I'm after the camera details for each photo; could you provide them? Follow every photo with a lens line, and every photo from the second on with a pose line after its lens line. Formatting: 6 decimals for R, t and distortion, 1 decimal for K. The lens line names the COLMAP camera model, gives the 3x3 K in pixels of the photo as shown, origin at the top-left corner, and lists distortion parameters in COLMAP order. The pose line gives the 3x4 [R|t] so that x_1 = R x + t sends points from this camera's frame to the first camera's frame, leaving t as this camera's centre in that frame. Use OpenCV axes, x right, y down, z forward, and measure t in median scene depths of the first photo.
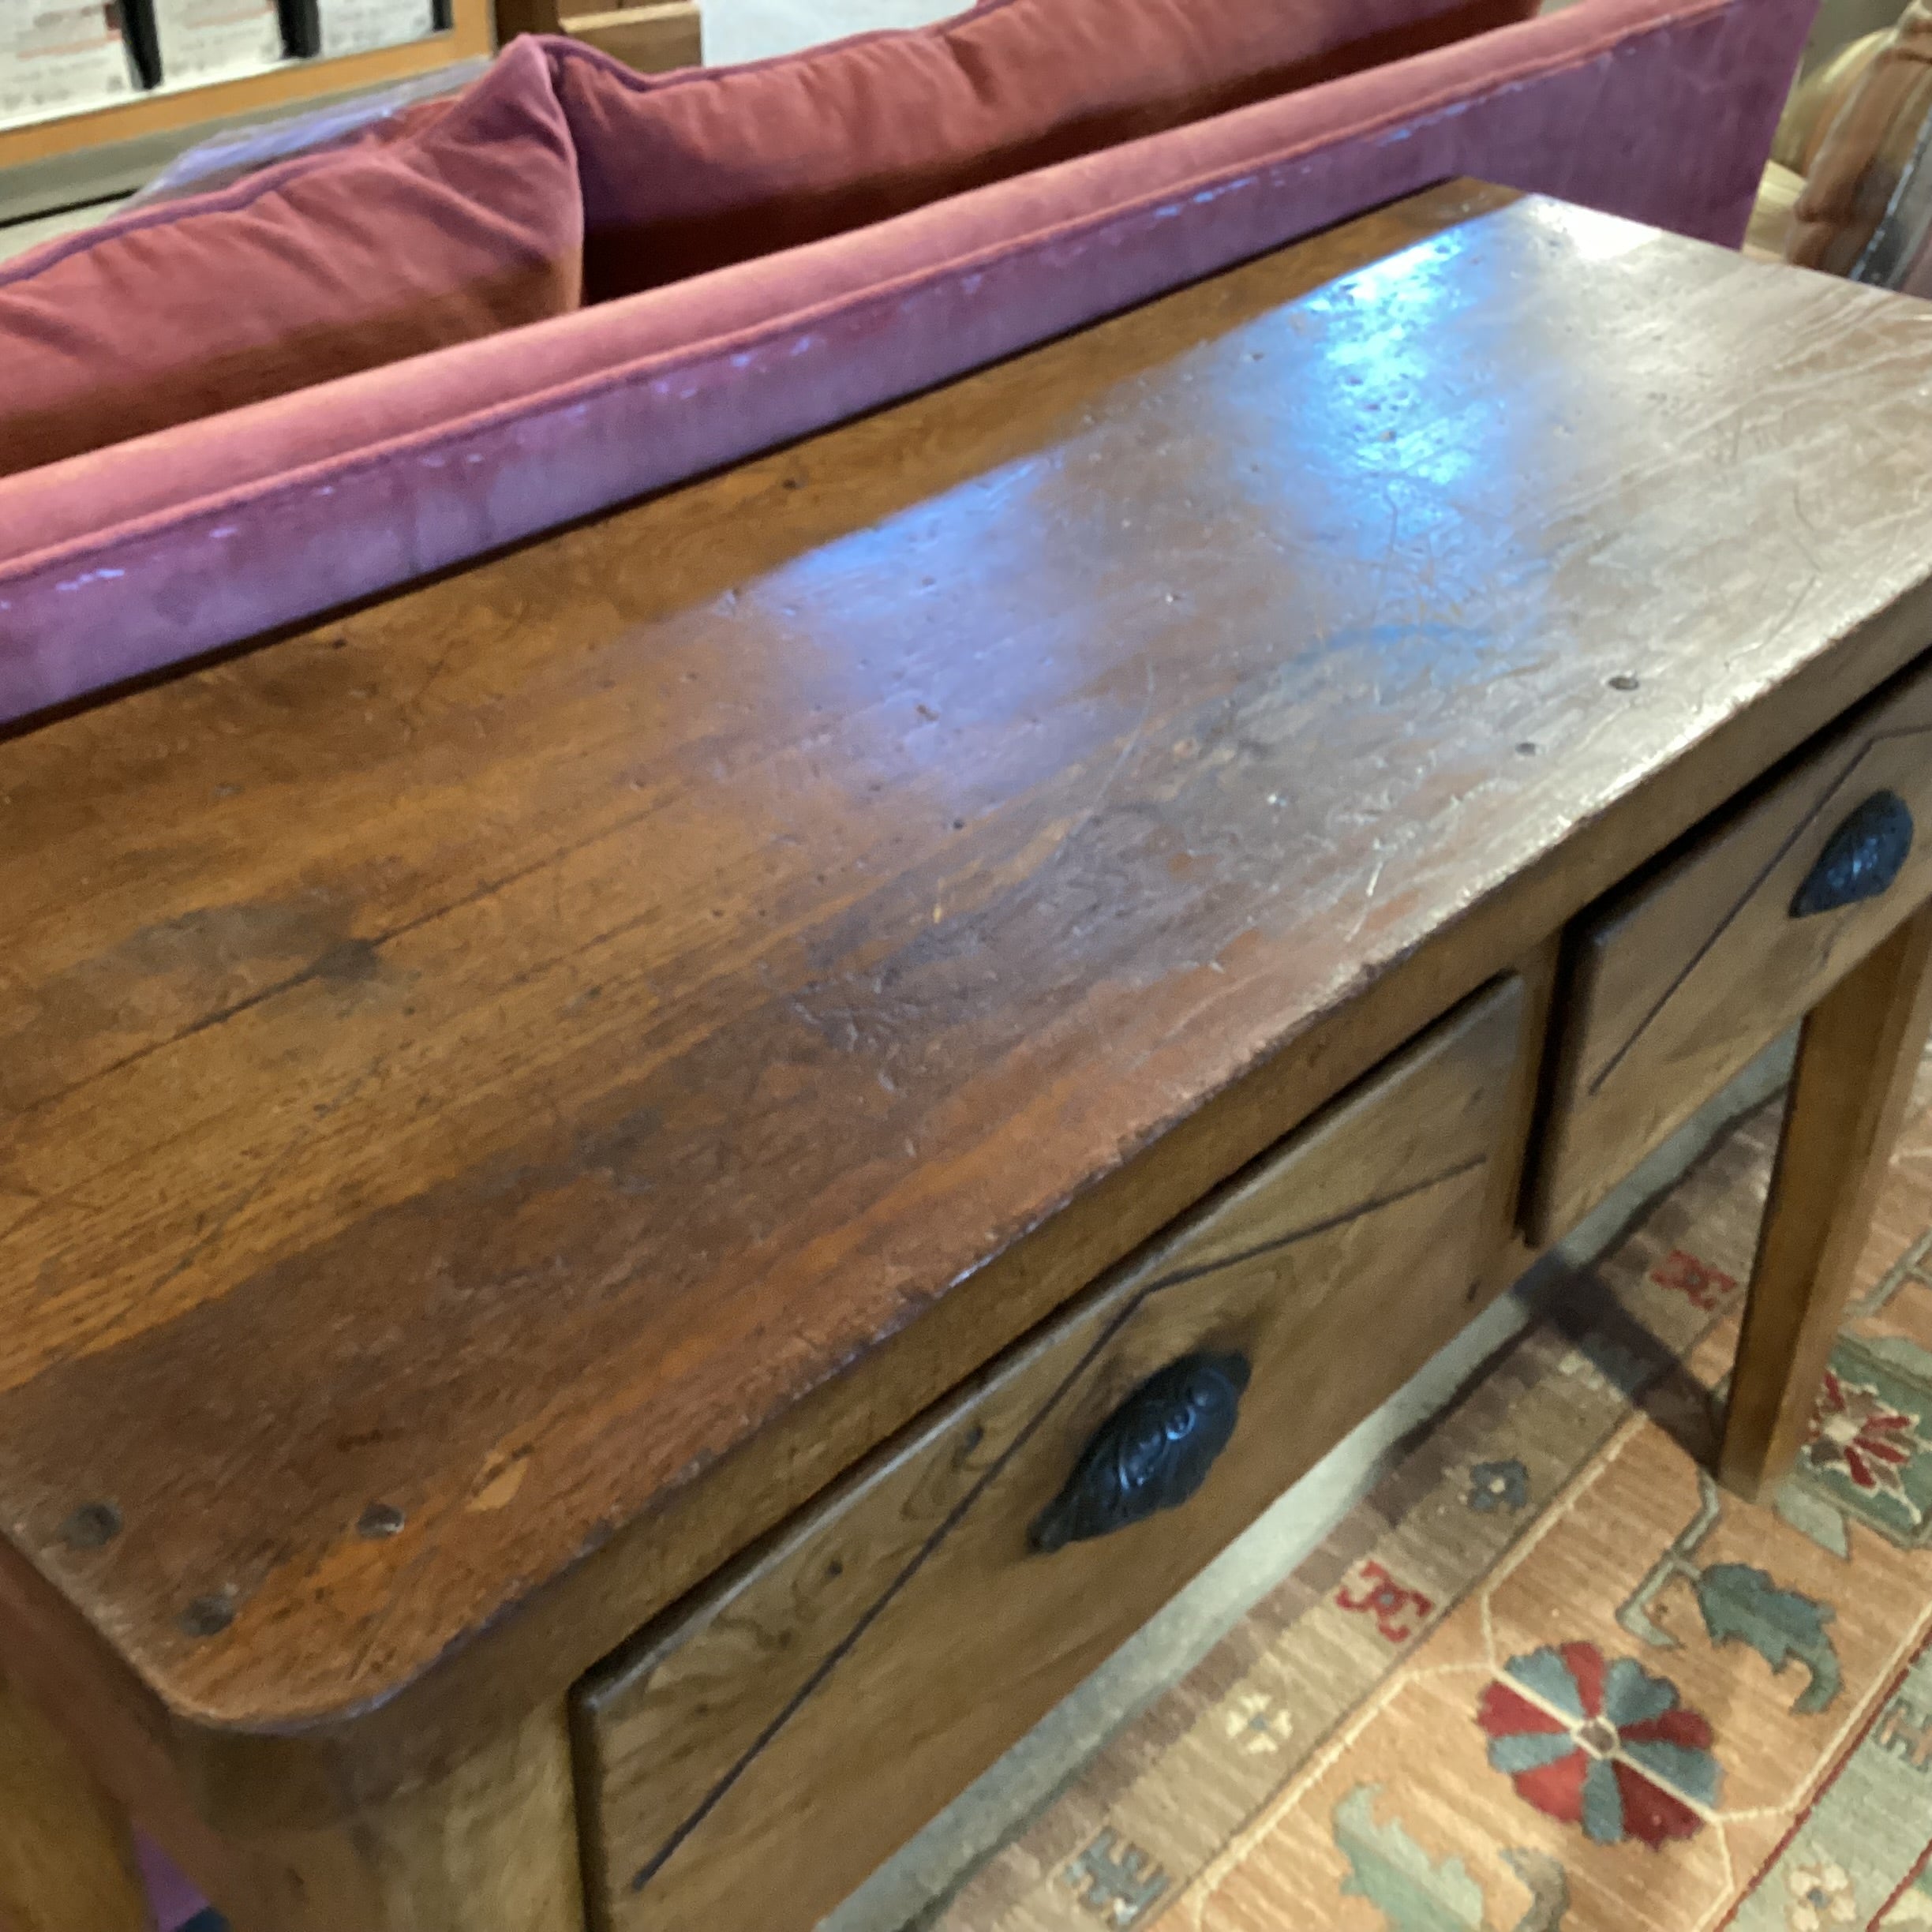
lens RADIAL K [[2351.6, 0, 971.8], [0, 2351.6, 957.0], [0, 0, 1]] dist [0.115078, -0.281661]
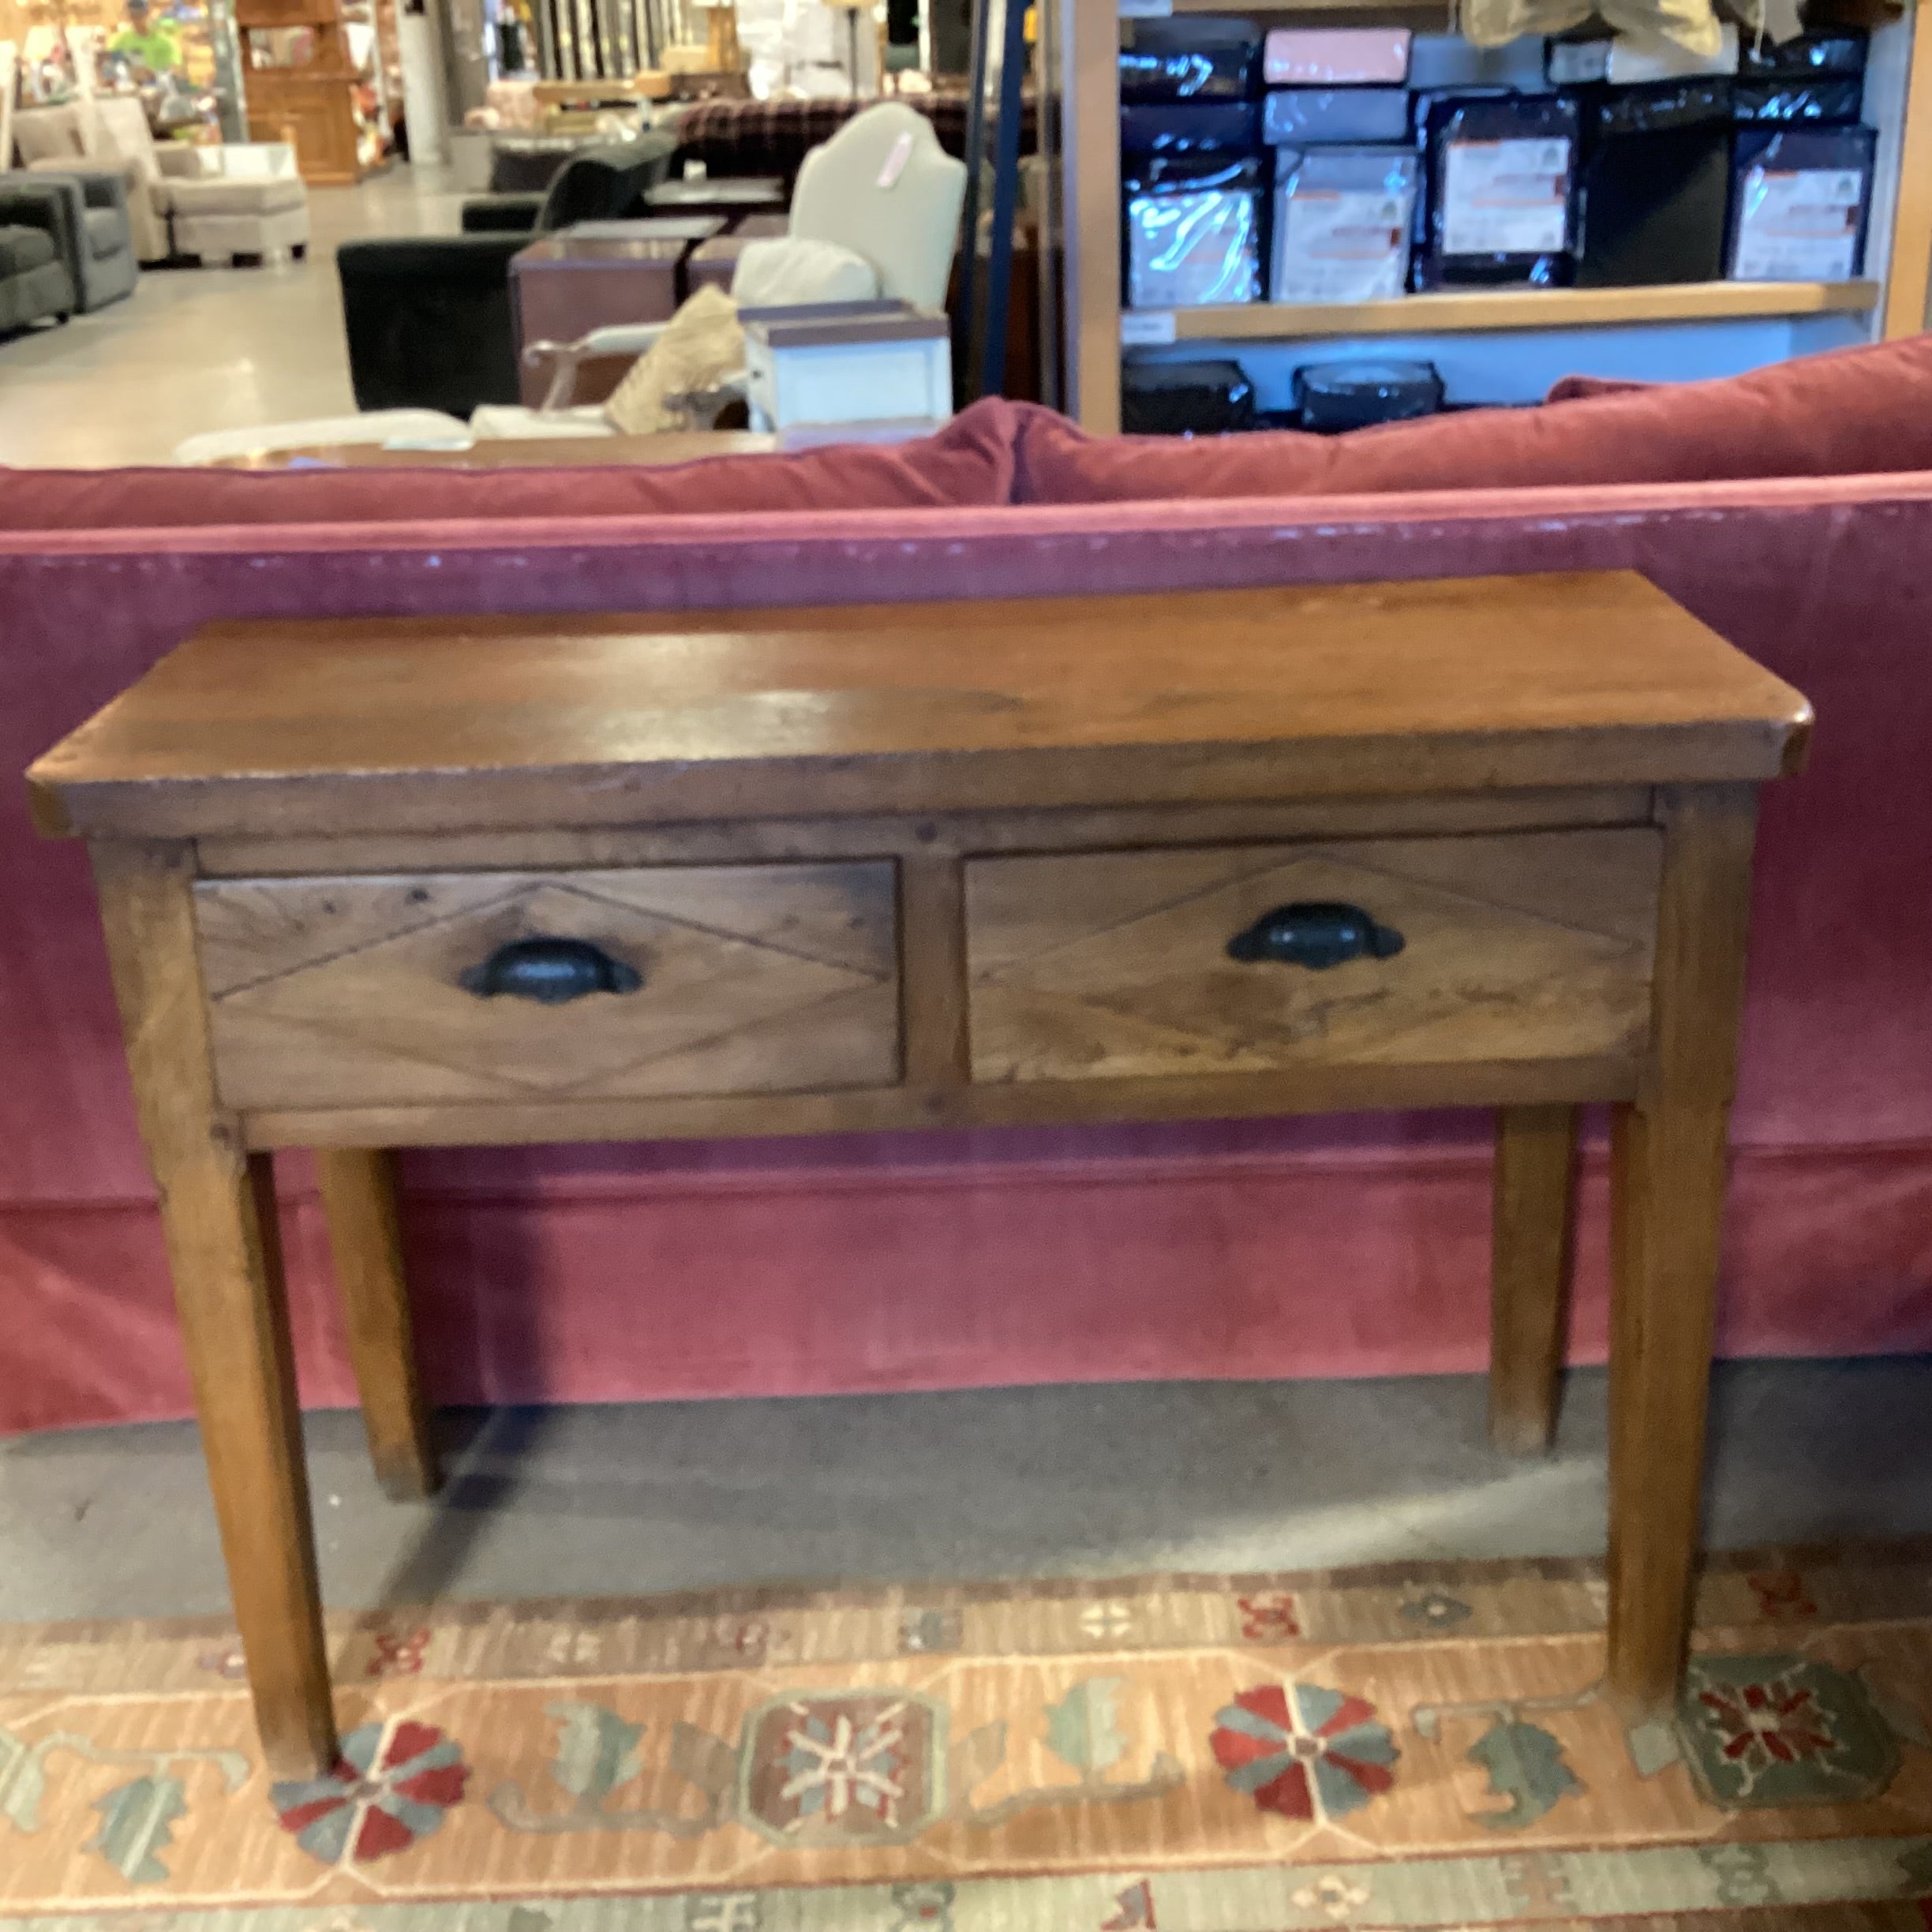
lens RADIAL K [[2351.6, 0, 971.8], [0, 2351.6, 957.0], [0, 0, 1]] dist [0.115078, -0.281661]
pose [[0.693538, 0.220353, -0.685893, 0.920977], [-0.374648, 0.923523, -0.082129, 0.121547], [0.615340, 0.313928, 0.723053, -0.121015]]
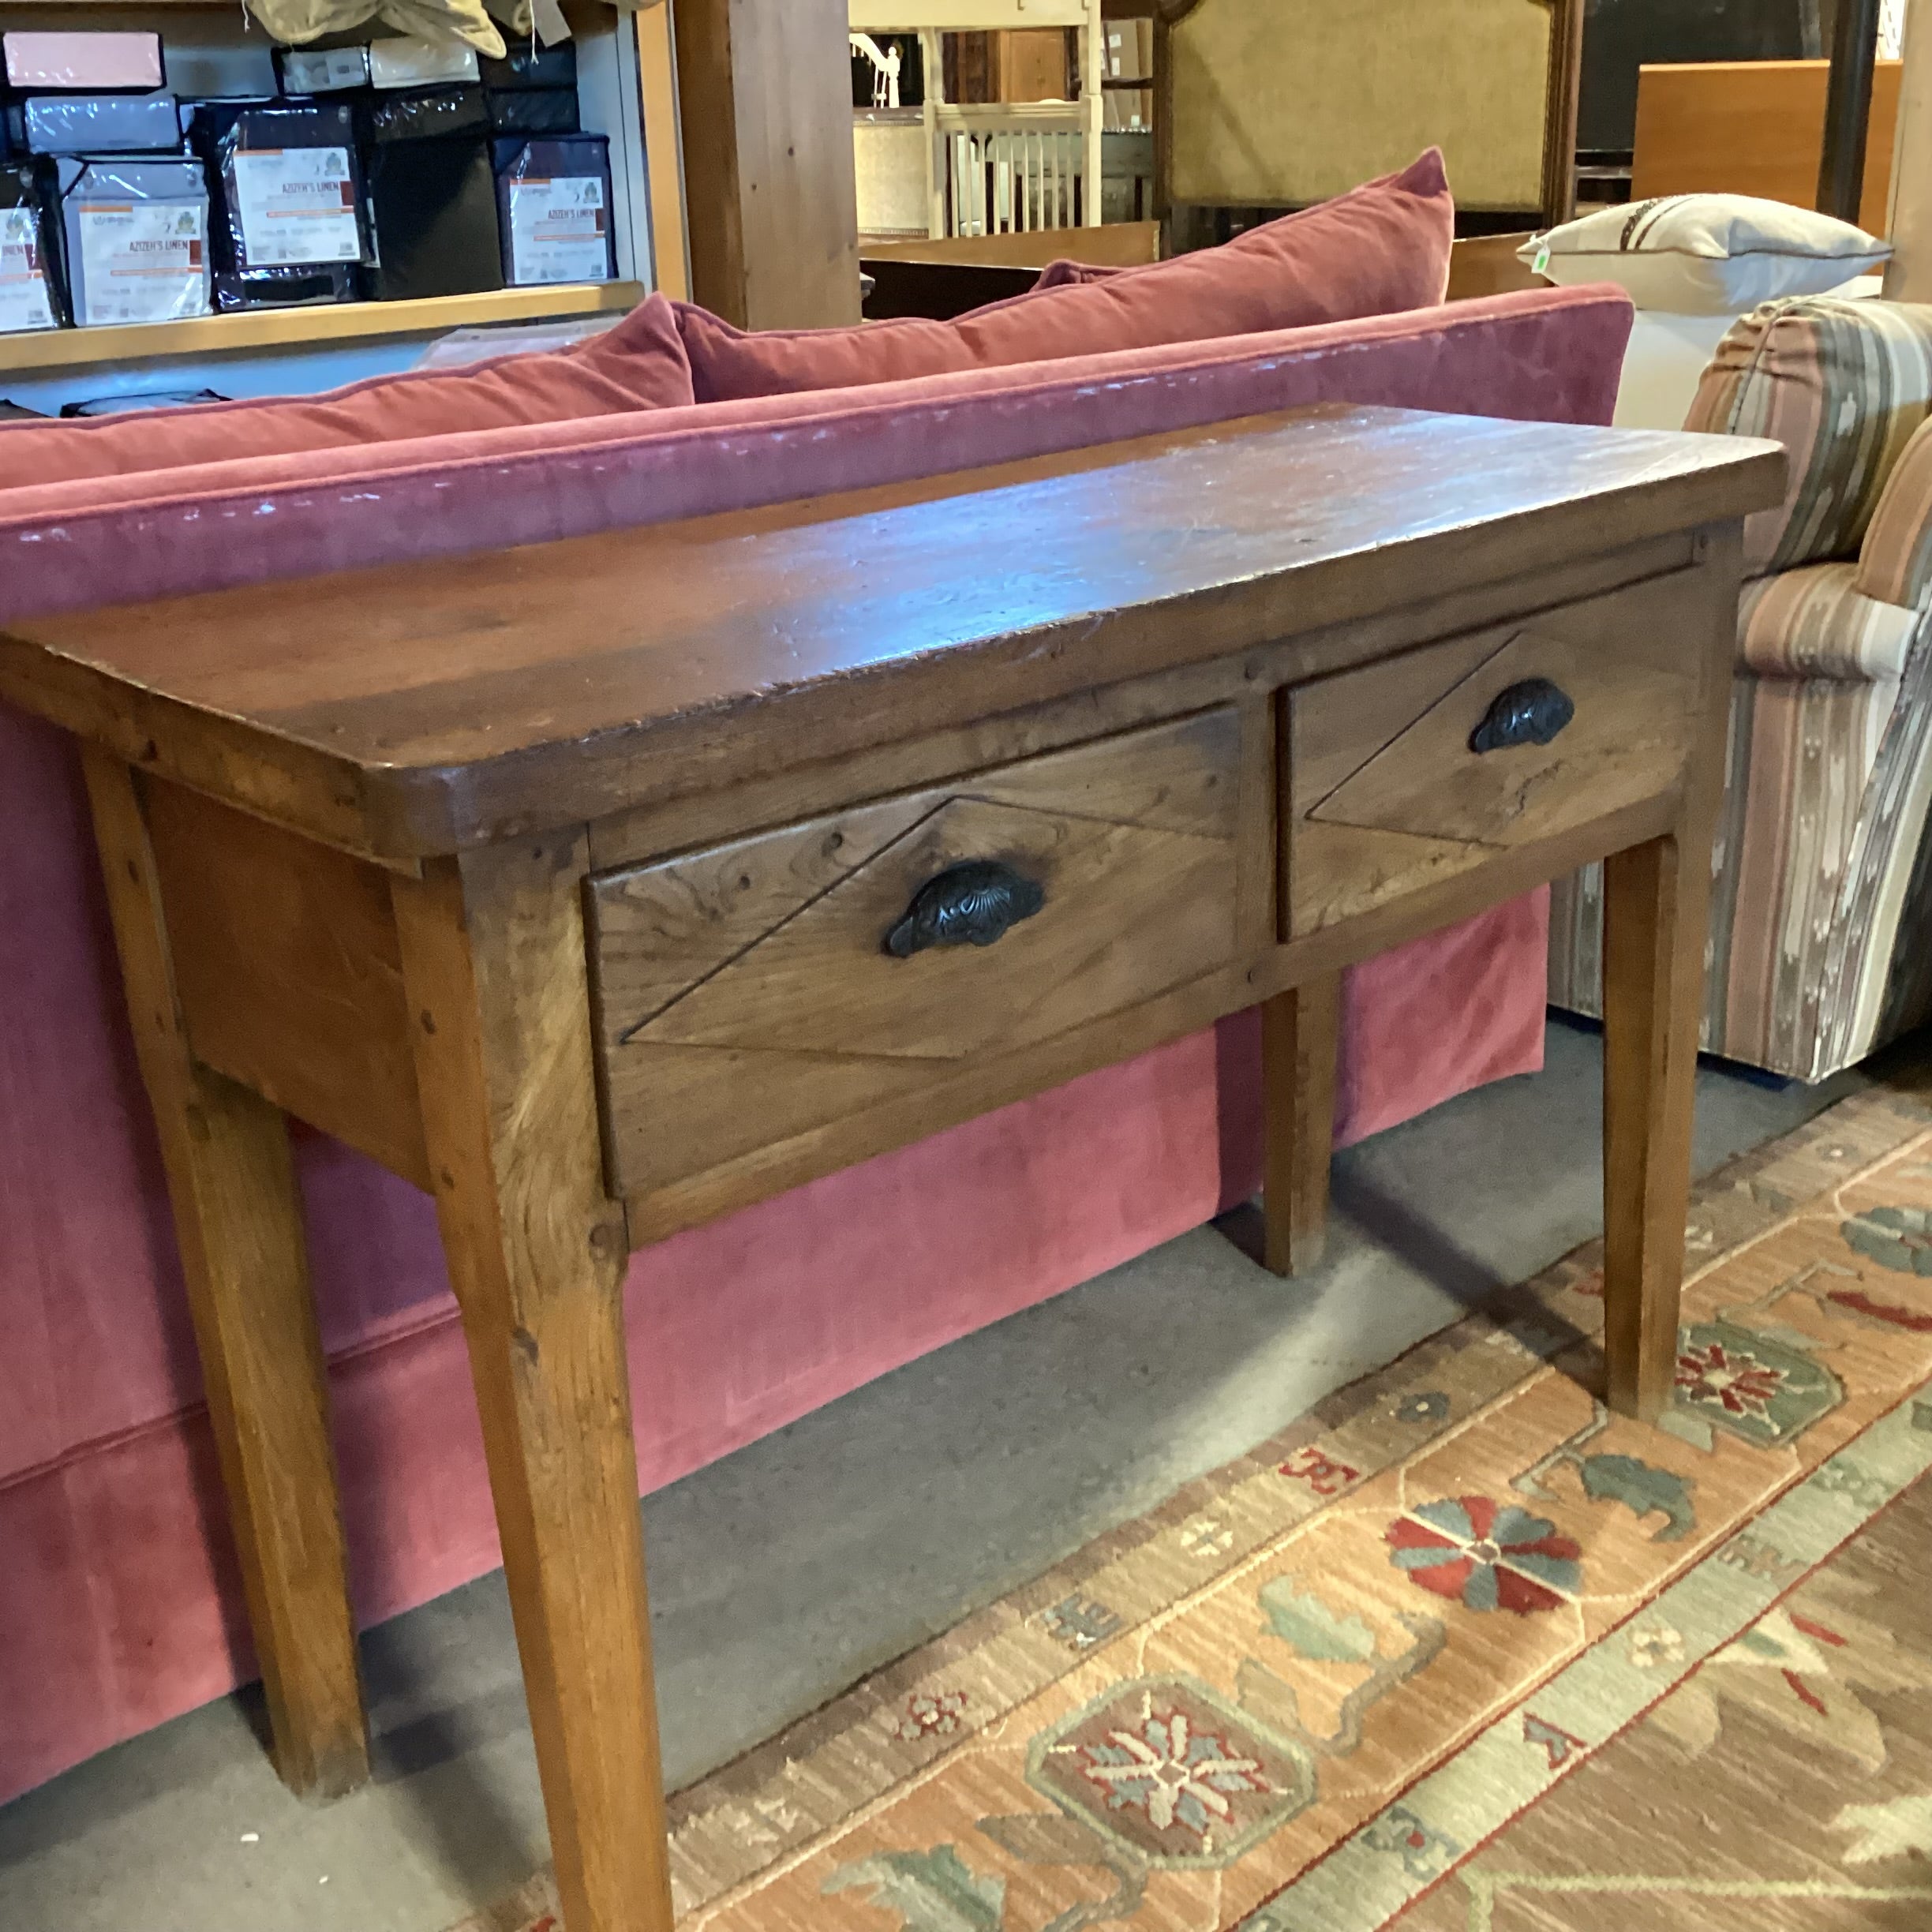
lens RADIAL K [[2308.3, 0, 969.4], [0, 2308.3, 963.5], [0, 0, 1]] dist [0.159546, -0.386241]
pose [[0.995267, -0.022211, -0.094609, 0.123104], [-0.002198, 0.968137, -0.250413, 0.347662], [0.097157, 0.249436, 0.963505, -0.277067]]
